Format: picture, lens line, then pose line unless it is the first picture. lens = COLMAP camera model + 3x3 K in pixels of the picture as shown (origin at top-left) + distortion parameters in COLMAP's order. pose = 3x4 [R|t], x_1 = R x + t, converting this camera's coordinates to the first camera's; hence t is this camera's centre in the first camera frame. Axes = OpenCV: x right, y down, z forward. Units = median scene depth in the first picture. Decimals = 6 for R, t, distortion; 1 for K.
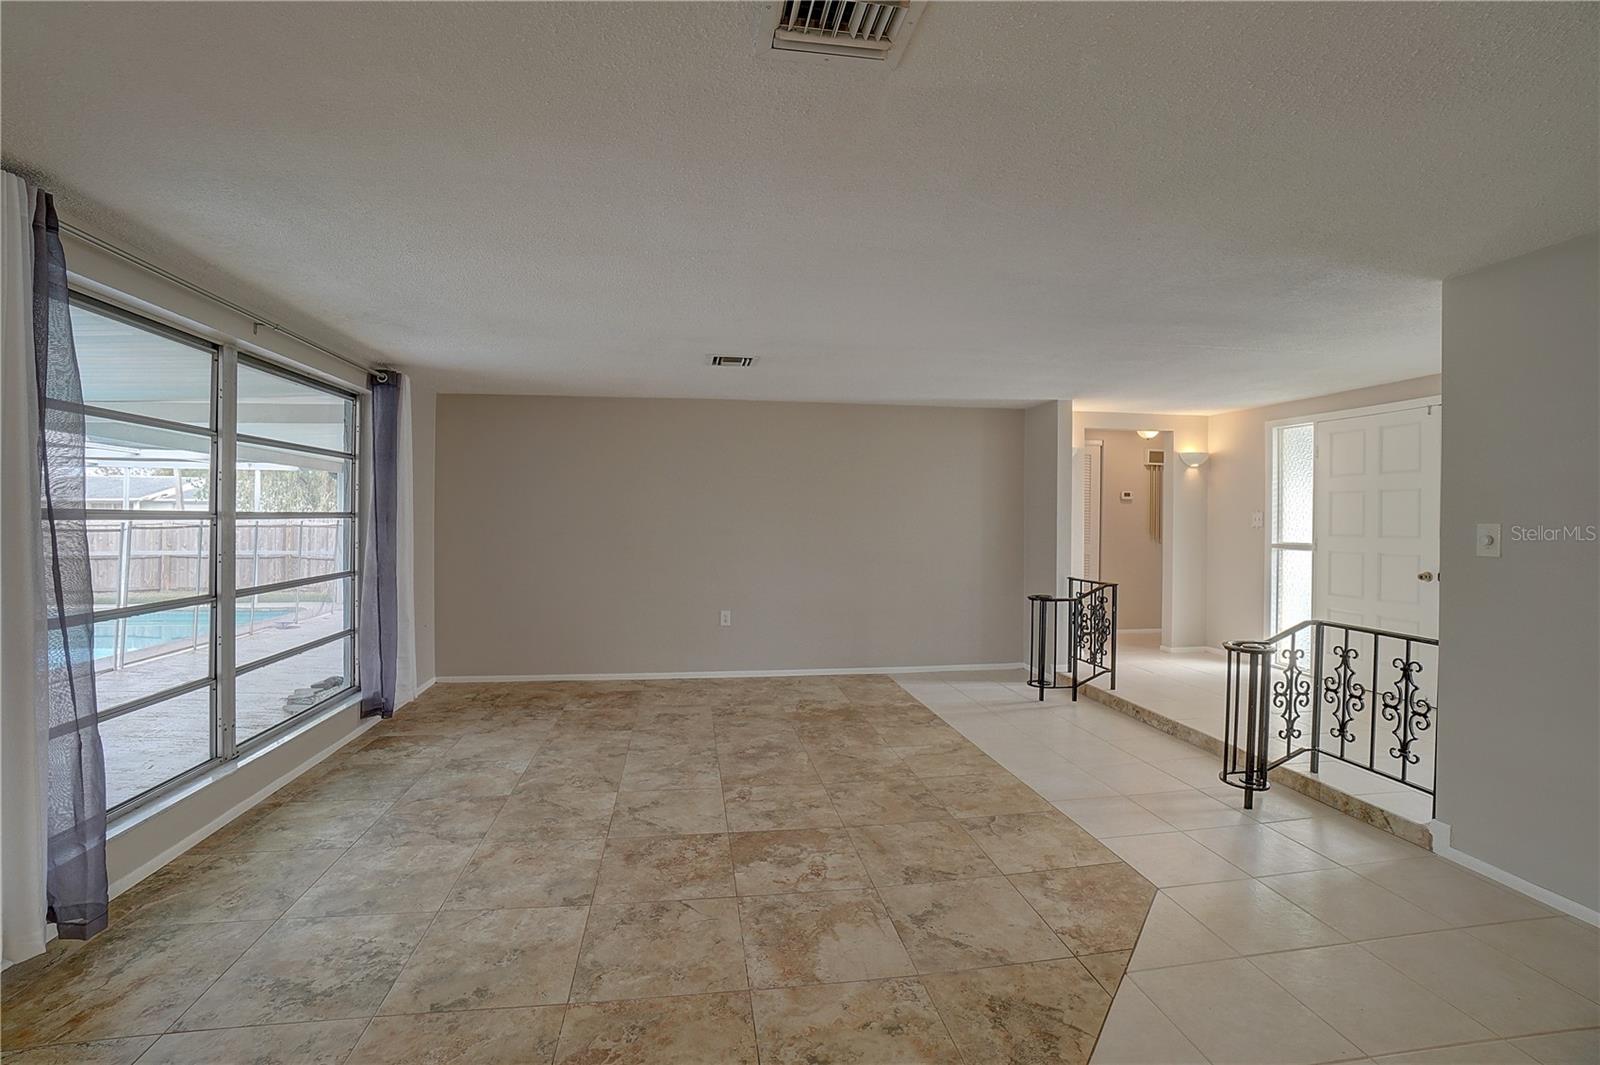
lens RADIAL K [[706.2, 0, 794.0], [0, 706.2, 519.0], [0, 0, 1]] dist [-0.064886, 0.023460]
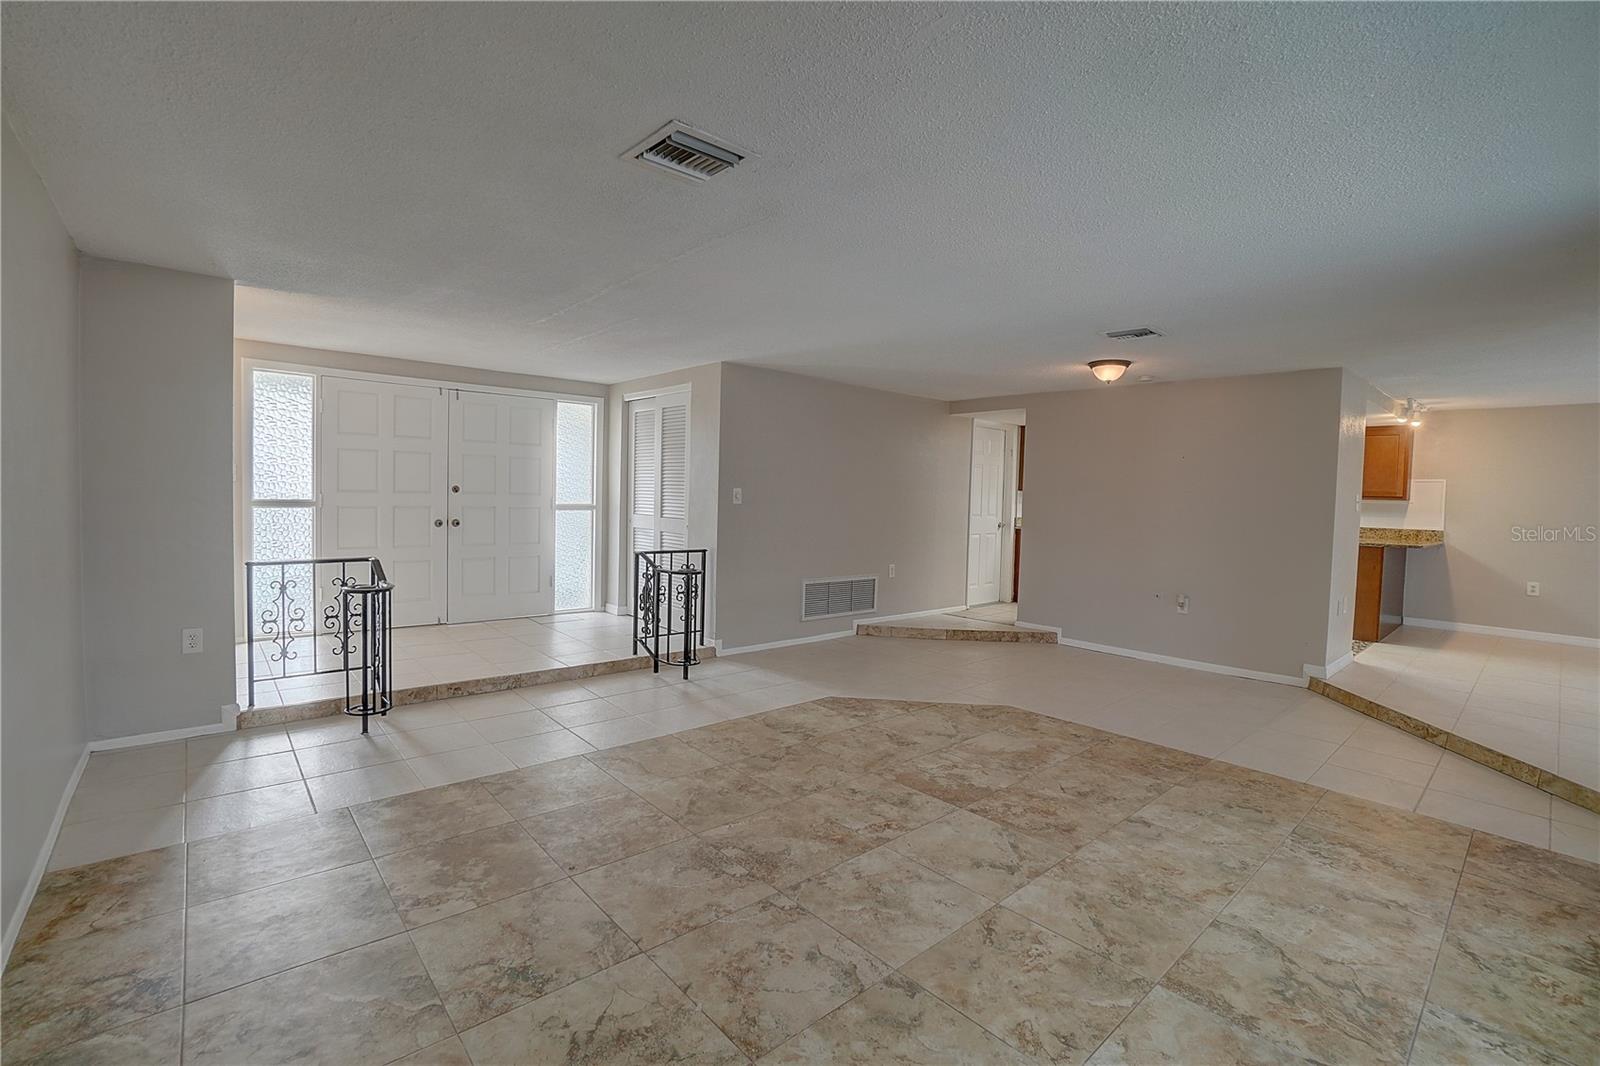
lens RADIAL K [[706.2, 0, 794.0], [0, 706.2, 519.5], [0, 0, 1]] dist [-0.064886, 0.023460]
pose [[-0.536493, -0.056234, 0.842029, -0.723150], [-0.030279, 0.998418, 0.047387, -0.003766], [-0.843361, -0.000073, -0.537347, 1.603097]]
